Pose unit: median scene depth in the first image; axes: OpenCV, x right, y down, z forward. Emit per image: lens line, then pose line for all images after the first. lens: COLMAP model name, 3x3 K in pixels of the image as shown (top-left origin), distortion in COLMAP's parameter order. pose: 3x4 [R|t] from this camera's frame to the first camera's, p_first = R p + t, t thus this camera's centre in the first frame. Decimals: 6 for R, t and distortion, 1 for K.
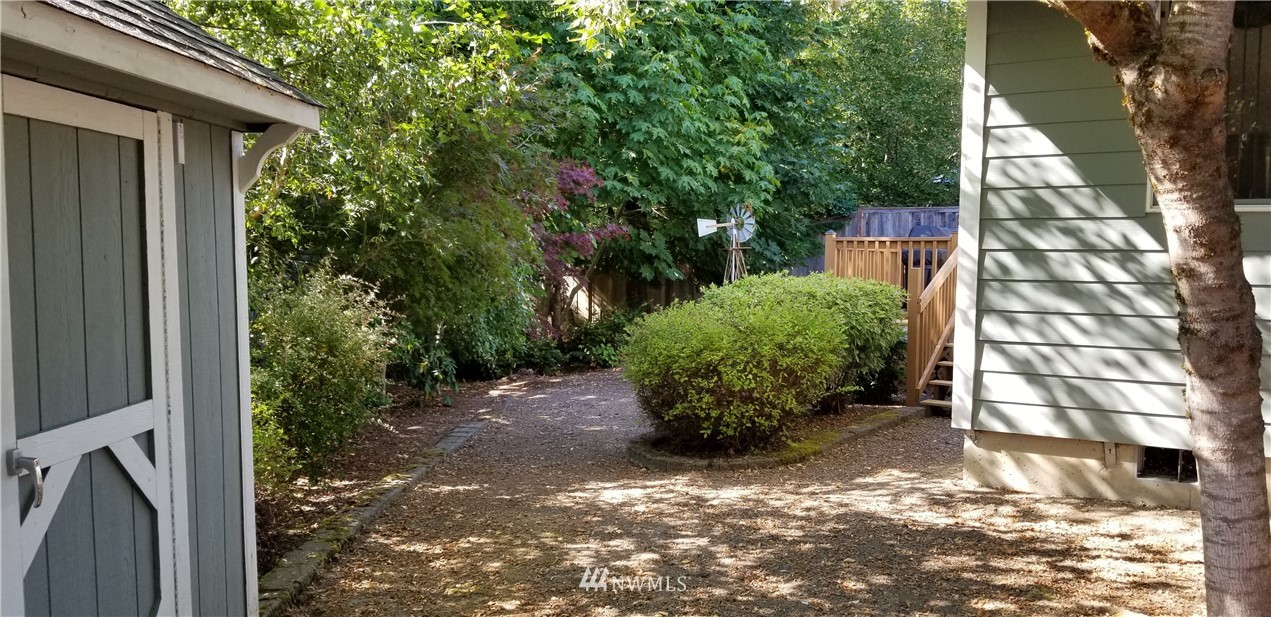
lens RADIAL K [[977.0, 0, 637.0], [0, 977.0, 290.6], [0, 0, 1]] dist [0.082826, -0.163388]
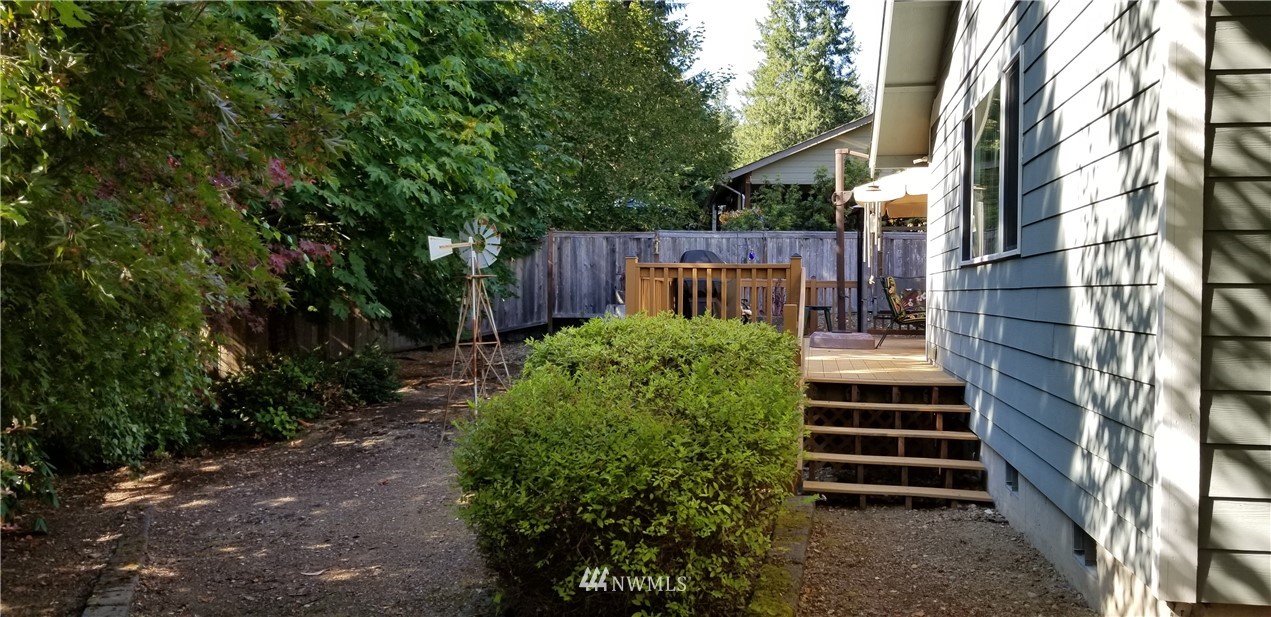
lens RADIAL K [[977.0, 0, 637.0], [0, 977.0, 290.6], [0, 0, 1]] dist [0.082826, -0.163388]
pose [[0.924330, -0.004071, 0.381572, -0.074478], [0.014513, 0.999595, -0.024492, -0.012184], [-0.381317, 0.028177, 0.924015, 0.256974]]
